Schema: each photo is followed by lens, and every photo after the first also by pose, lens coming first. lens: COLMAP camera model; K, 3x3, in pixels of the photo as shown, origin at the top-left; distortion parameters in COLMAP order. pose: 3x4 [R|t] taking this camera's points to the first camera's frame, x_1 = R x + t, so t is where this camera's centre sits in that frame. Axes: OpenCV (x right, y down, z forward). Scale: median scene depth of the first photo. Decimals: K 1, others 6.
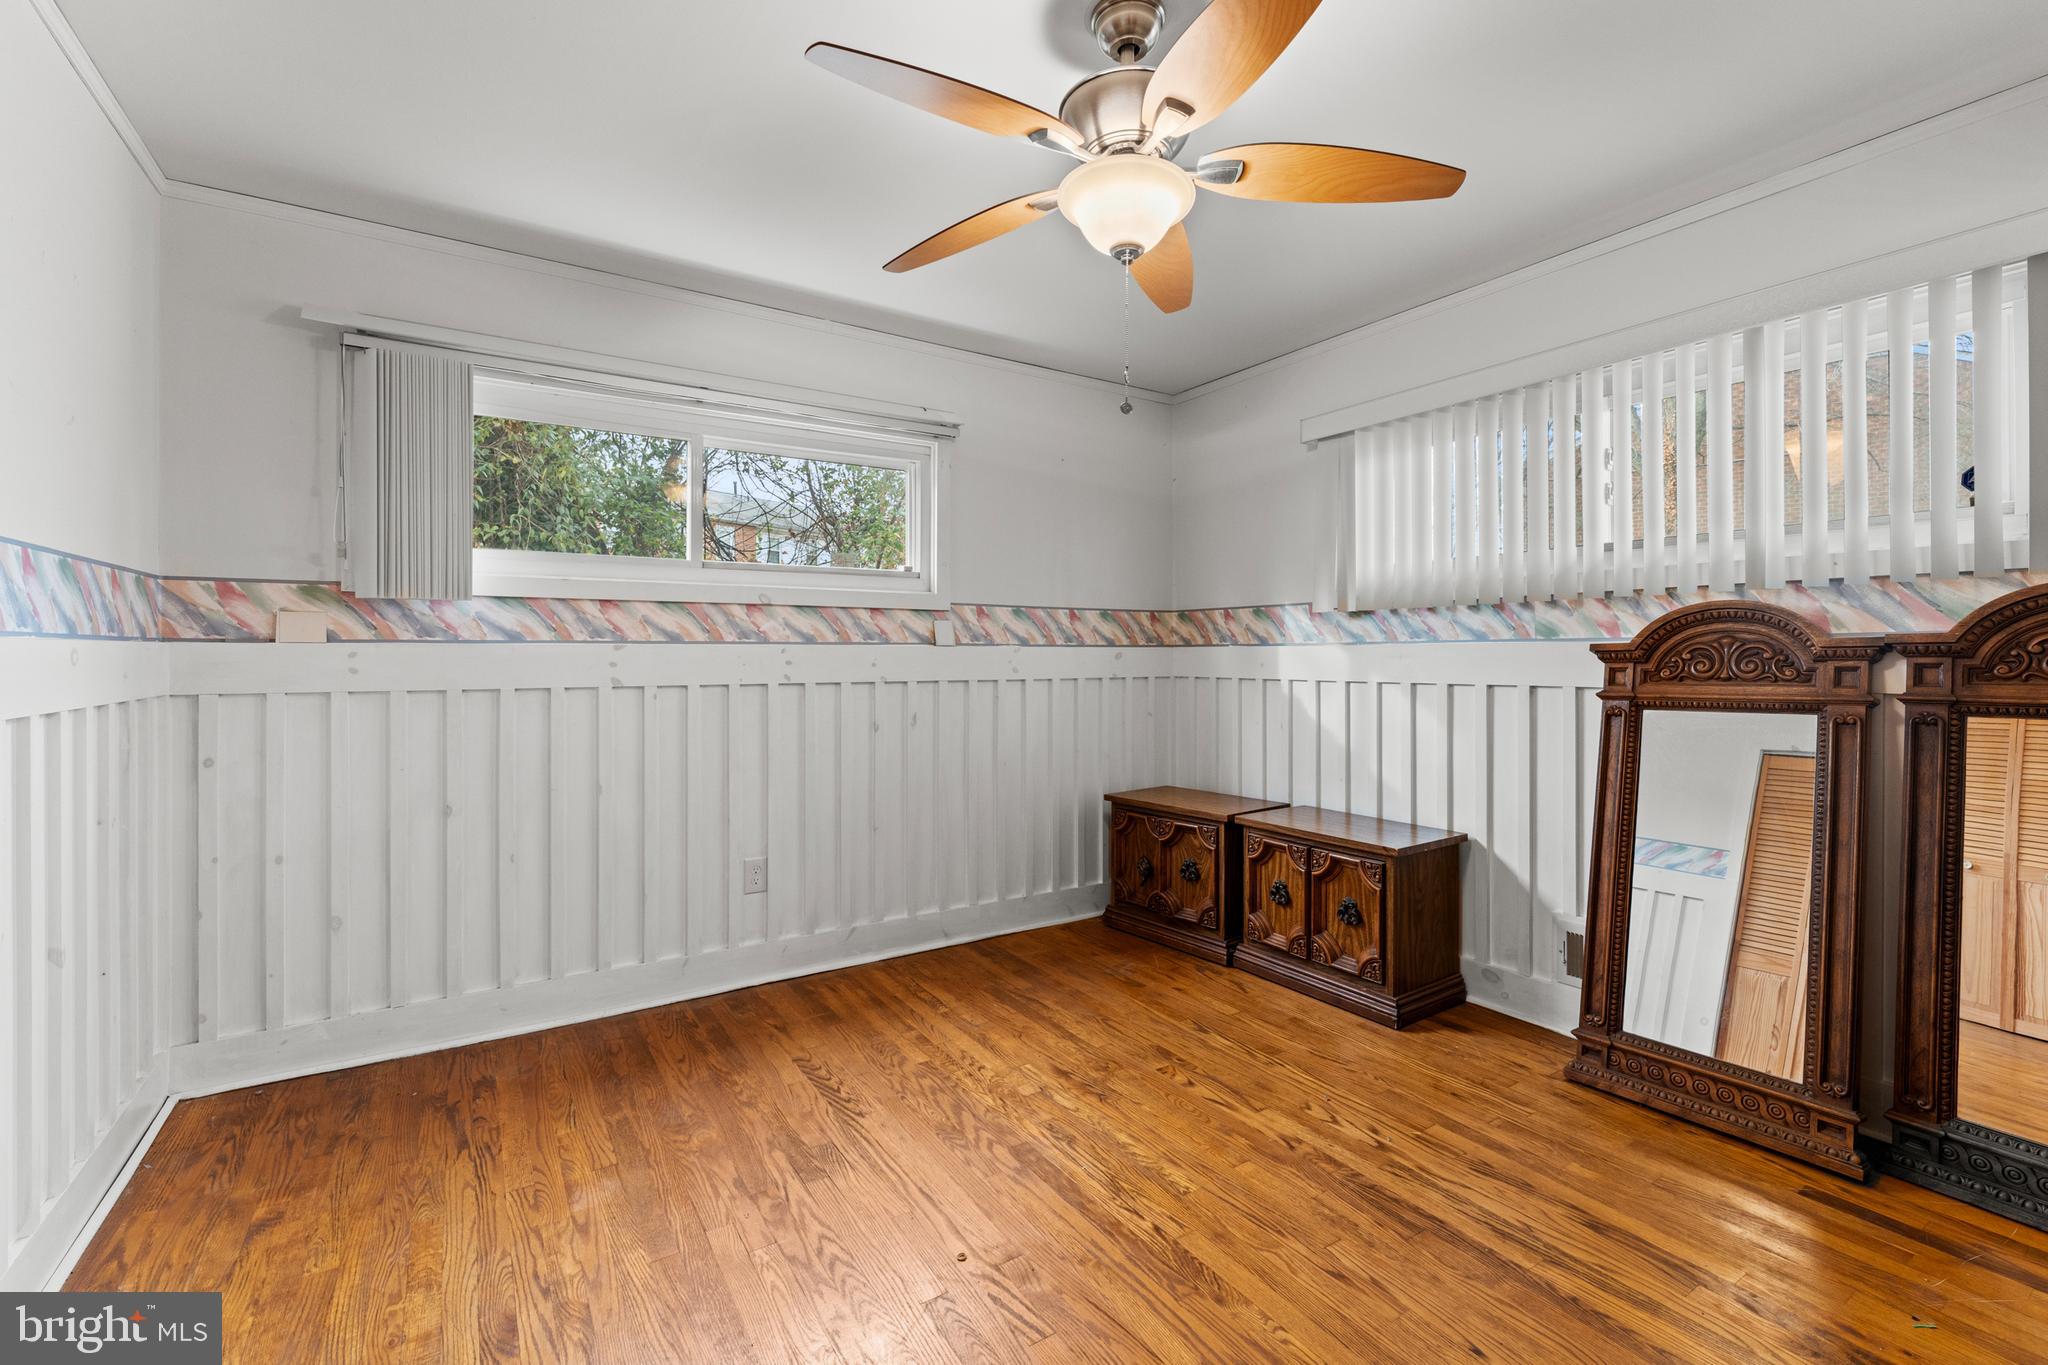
lens RADIAL K [[881.1, 0, 1007.1], [0, 881.1, 655.7], [0, 0, 1]] dist [0.000079, -0.000962]
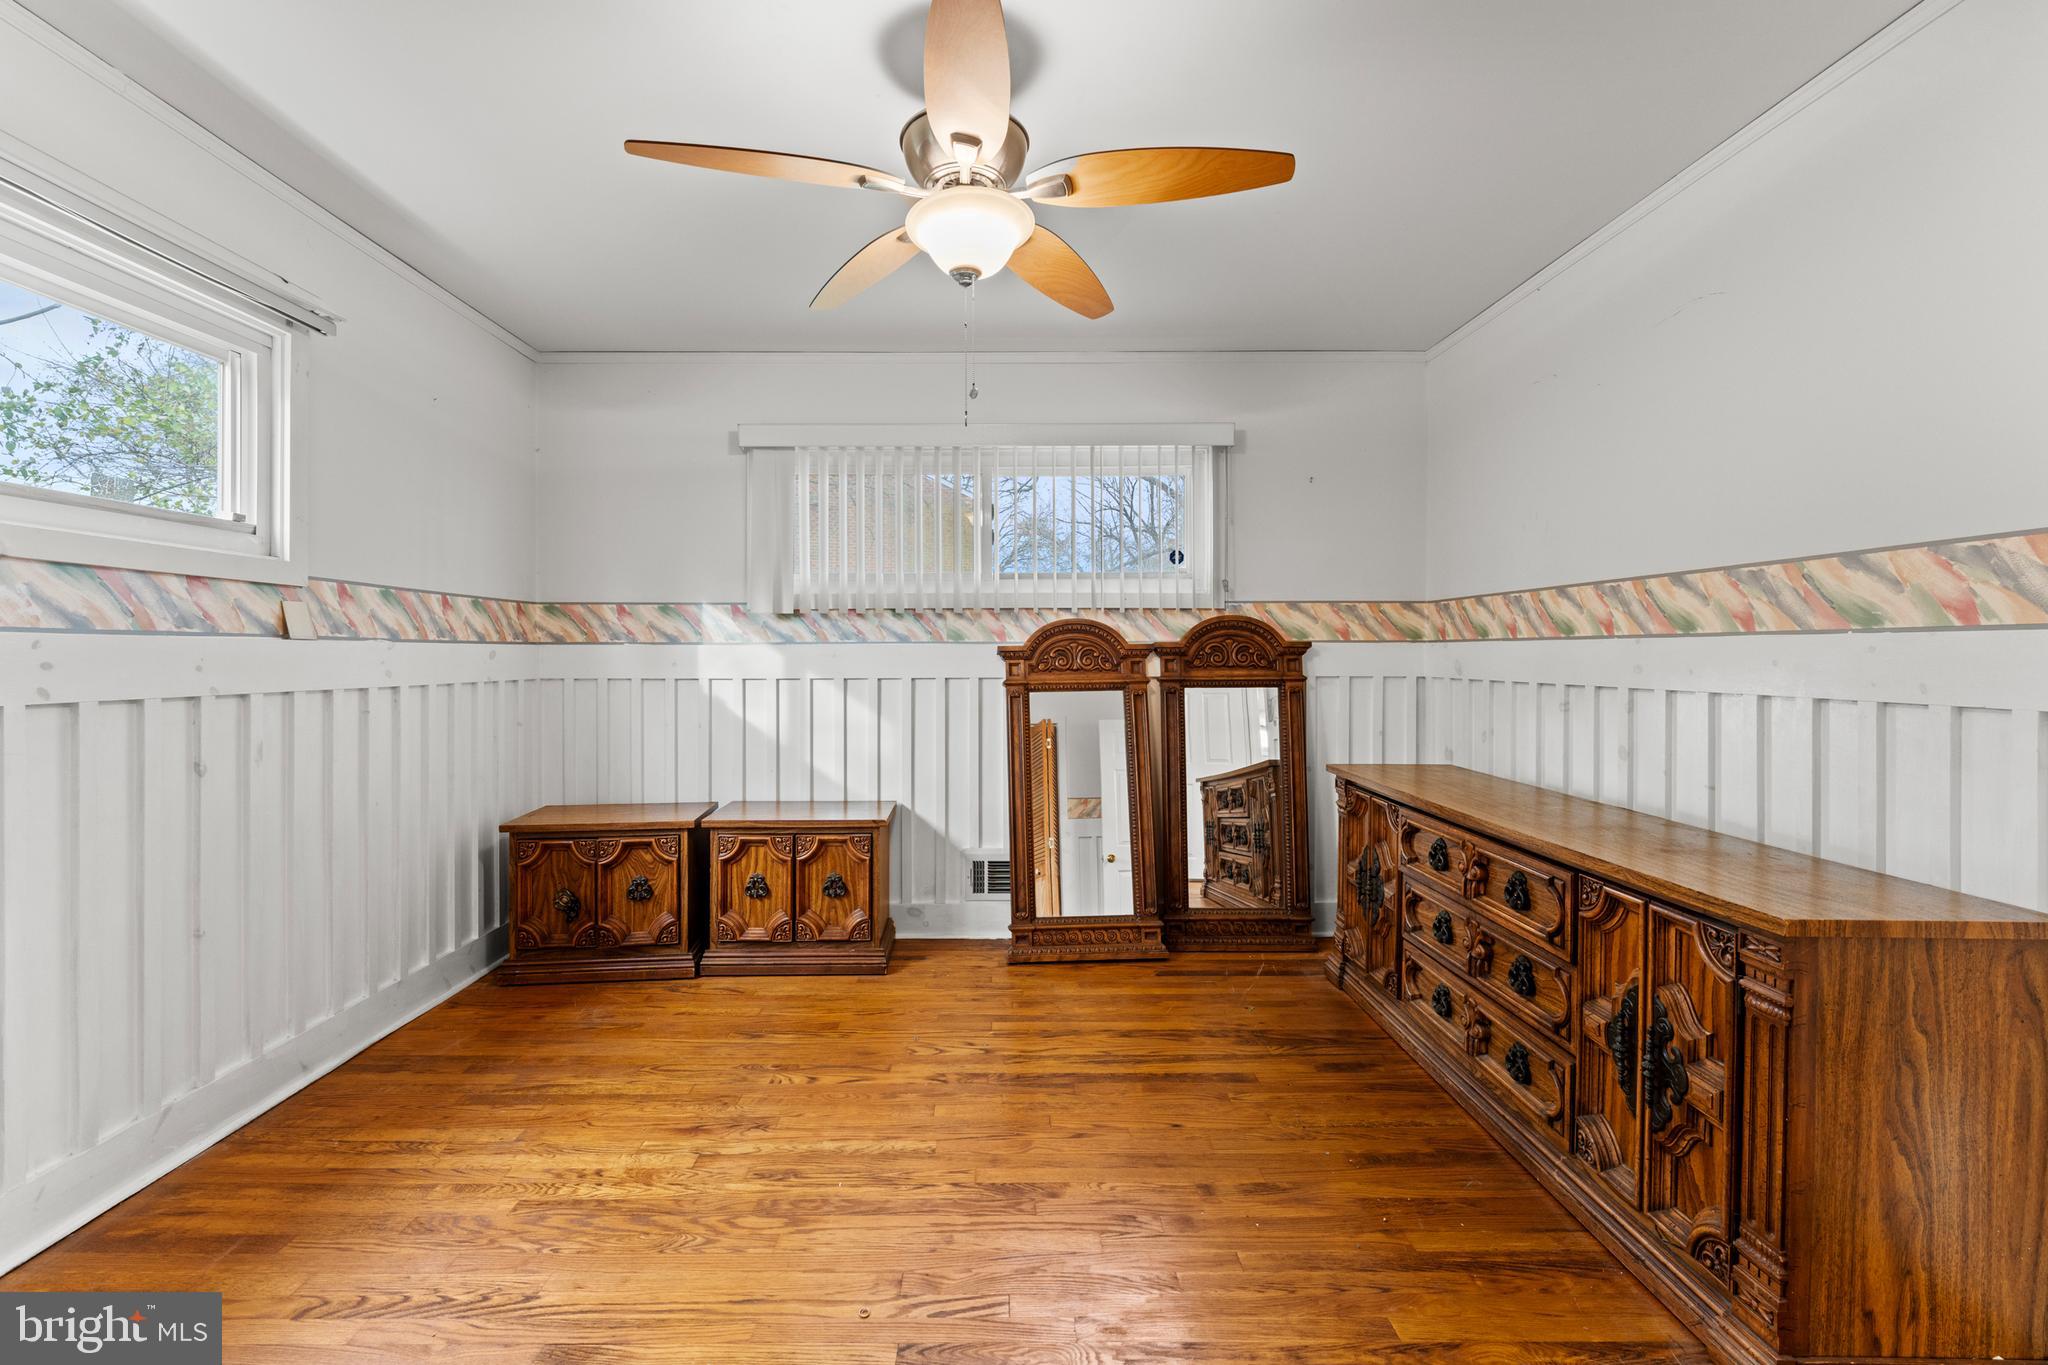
lens RADIAL K [[881.1, 0, 1005.5], [0, 881.1, 655.7], [0, 0, 1]] dist [0.000079, -0.000962]
pose [[0.531120, 0.000260, 0.847296, -0.419994], [-0.000460, 1.000000, -0.000019, 0.001349], [-0.847296, -0.000380, 0.531121, 0.221105]]
